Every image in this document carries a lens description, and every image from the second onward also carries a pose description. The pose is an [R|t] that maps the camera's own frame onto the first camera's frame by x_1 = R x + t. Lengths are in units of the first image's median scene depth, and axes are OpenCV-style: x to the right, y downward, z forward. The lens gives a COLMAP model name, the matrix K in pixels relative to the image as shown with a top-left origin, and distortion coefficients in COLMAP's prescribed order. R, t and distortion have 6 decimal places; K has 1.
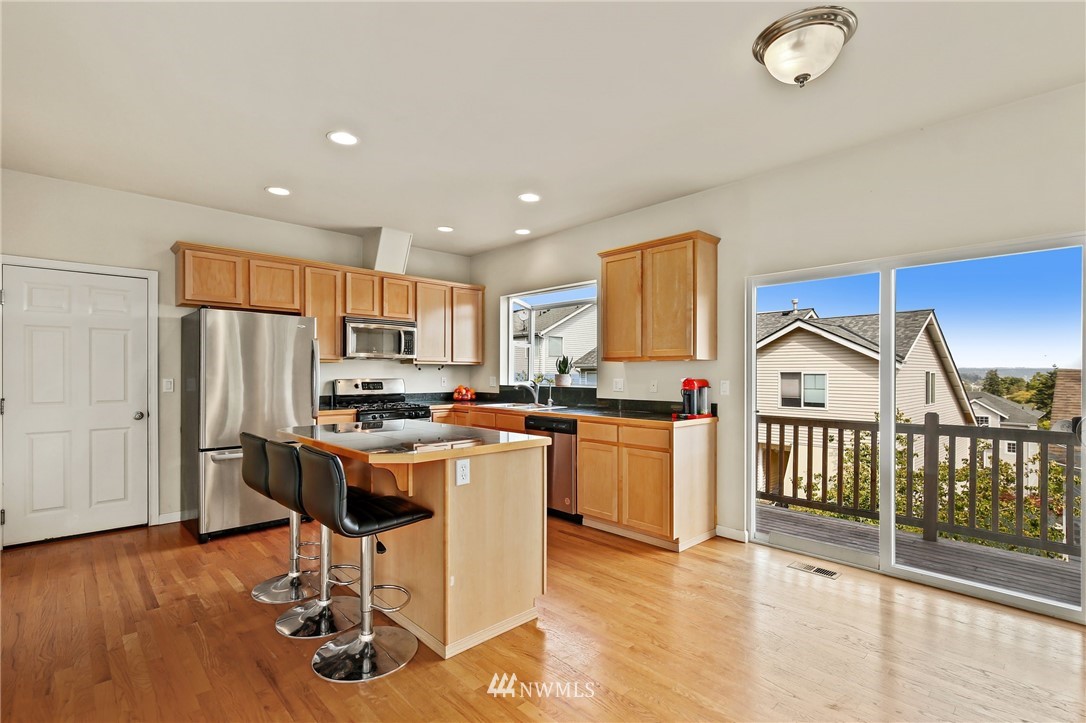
lens RADIAL K [[499.9, 0, 543.0], [0, 499.9, 369.0], [0, 0, 1]] dist [0.002428, -0.000128]
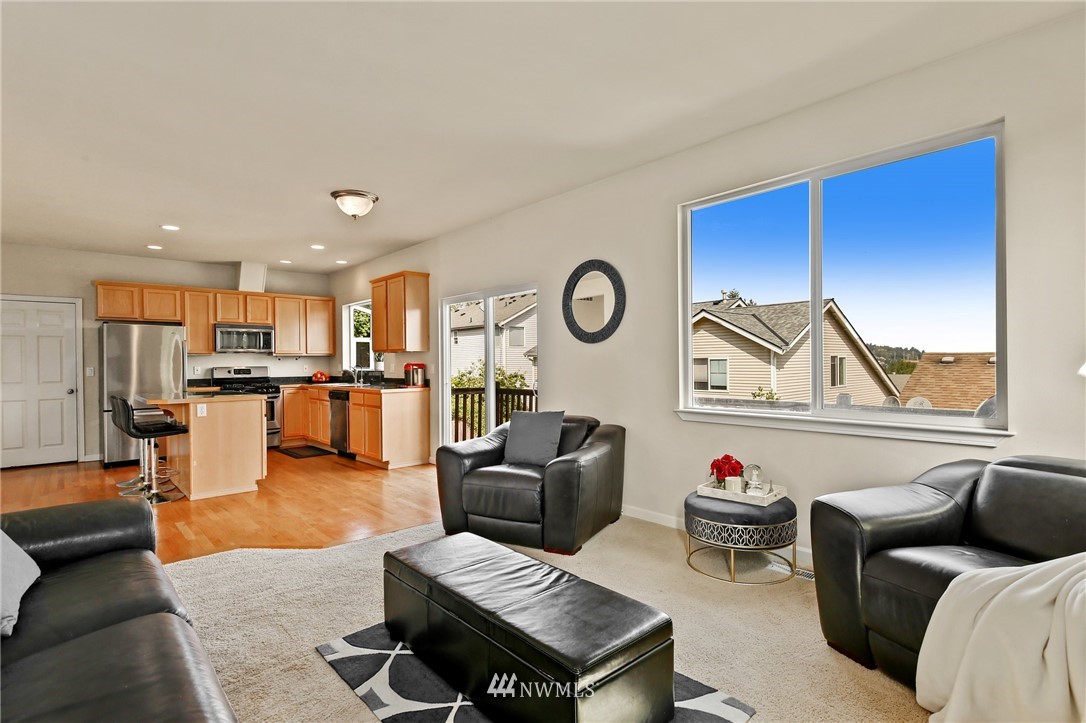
lens RADIAL K [[519.7, 0, 539.4], [0, 519.7, 357.8], [0, 0, 1]] dist [-0.003653, 0.000062]
pose [[0.999723, -0.012345, -0.020048, 0.562426], [0.012341, 0.999924, -0.000336, 0.005933], [0.020050, 0.000089, 0.999799, -0.479331]]
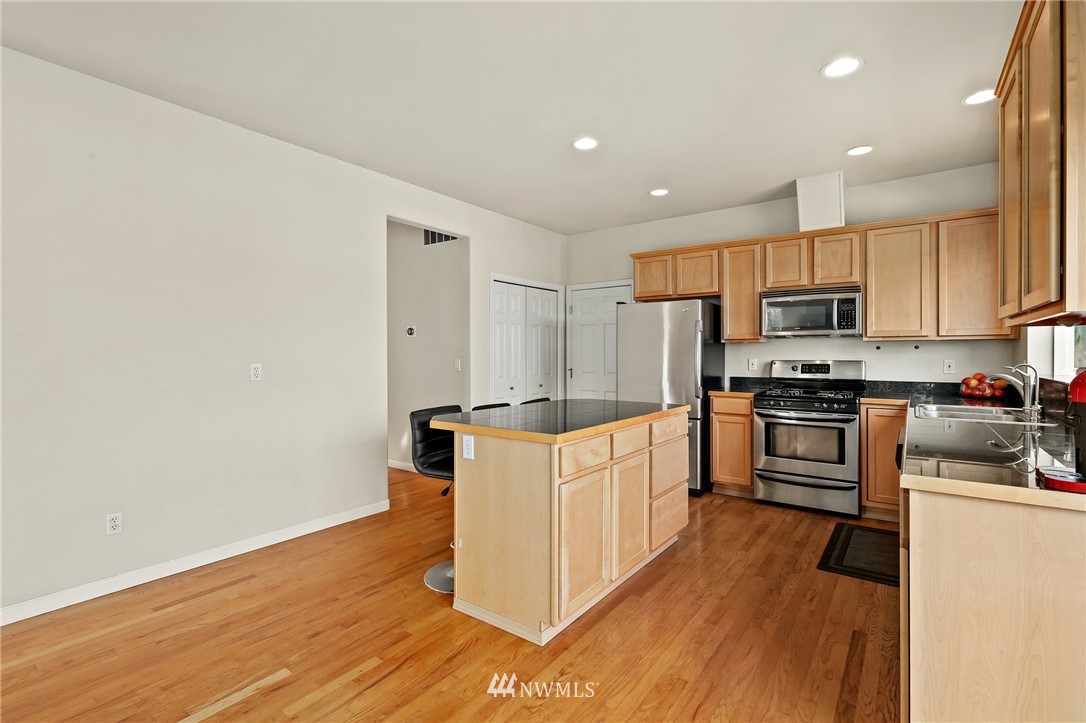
lens RADIAL K [[493.9, 0, 561.9], [0, 493.9, 355.7], [0, 0, 1]] dist [-0.001604, -0.000274]
pose [[0.199743, 0.004111, -0.979840, 0.410357], [0.009178, 0.999939, 0.006066, 0.003254], [0.979805, -0.010205, 0.199693, 0.446897]]
